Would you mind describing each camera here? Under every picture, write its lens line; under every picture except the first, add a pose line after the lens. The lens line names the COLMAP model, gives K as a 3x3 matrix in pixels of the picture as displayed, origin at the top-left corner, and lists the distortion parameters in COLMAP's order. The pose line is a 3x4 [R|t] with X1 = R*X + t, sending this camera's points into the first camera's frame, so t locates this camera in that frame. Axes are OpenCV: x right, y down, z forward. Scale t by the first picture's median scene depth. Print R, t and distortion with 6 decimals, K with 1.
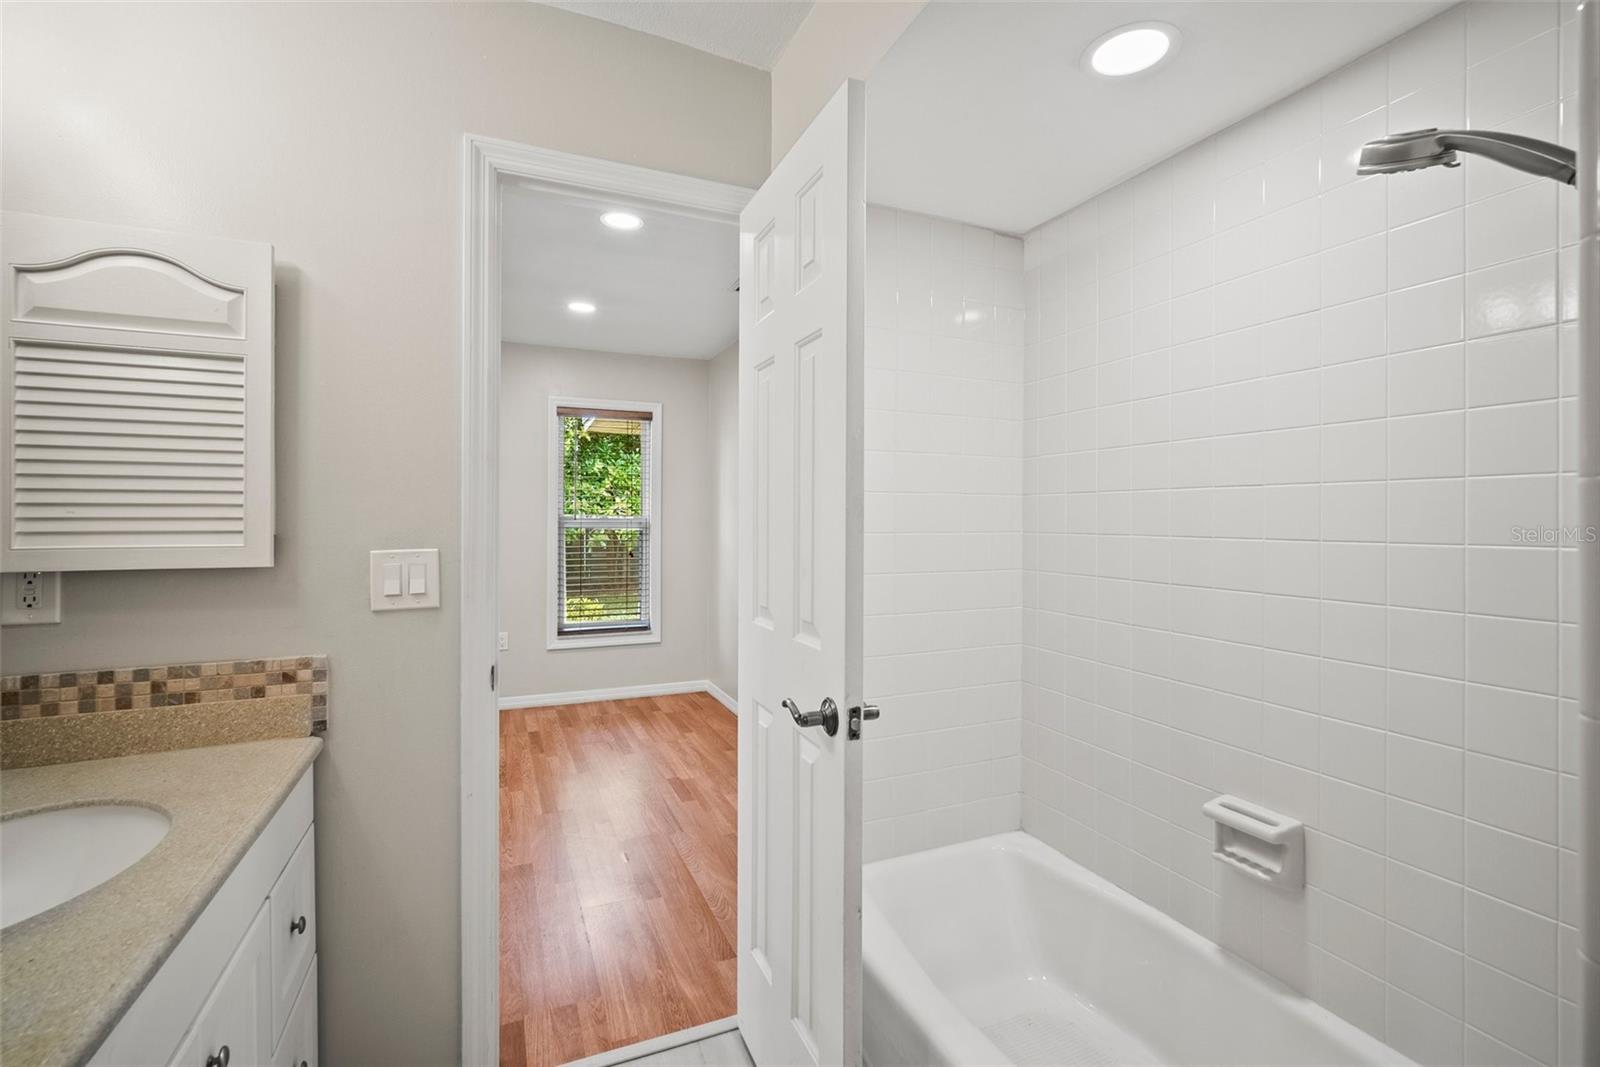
lens RADIAL K [[715.1, 0, 800.3], [0, 715.1, 528.2], [0, 0, 1]] dist [-0.012182, 0.003796]
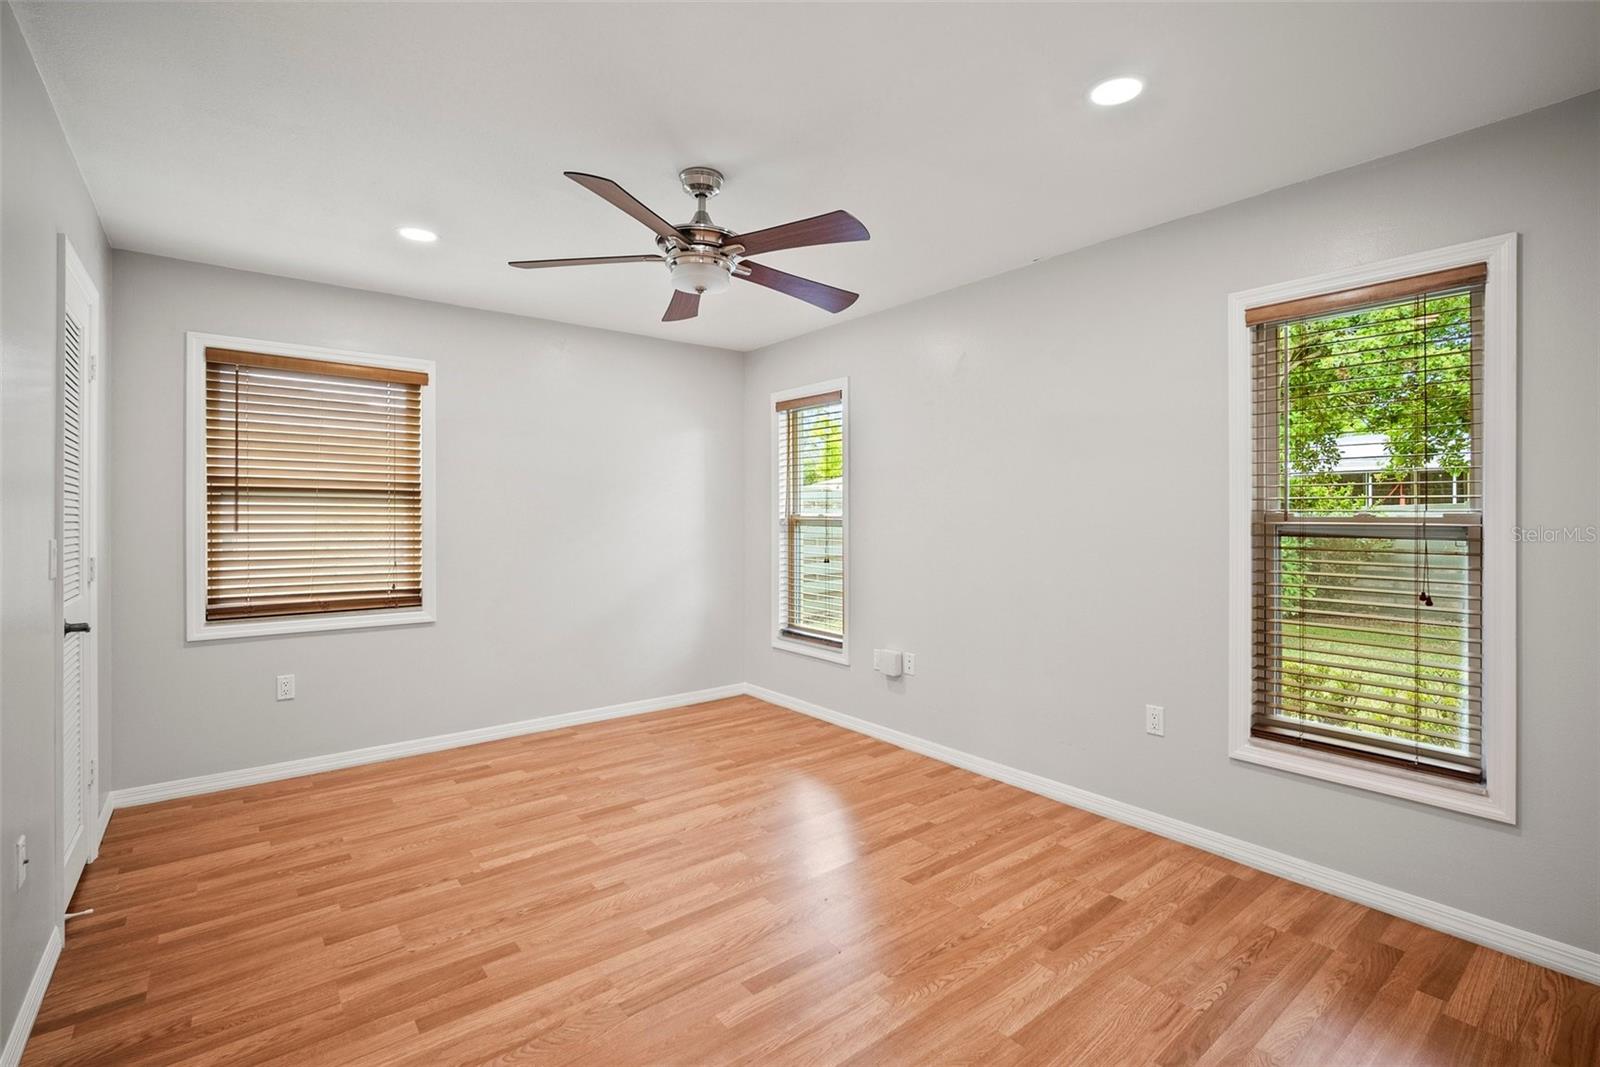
lens RADIAL K [[715.1, 0, 798.7], [0, 715.1, 519.1], [0, 0, 1]] dist [-0.012182, 0.003796]
pose [[0.263080, -0.005621, -0.964758, 0.100602], [-0.011276, 0.999897, -0.008900, -0.005231], [0.964708, 0.013220, 0.262989, 0.597703]]
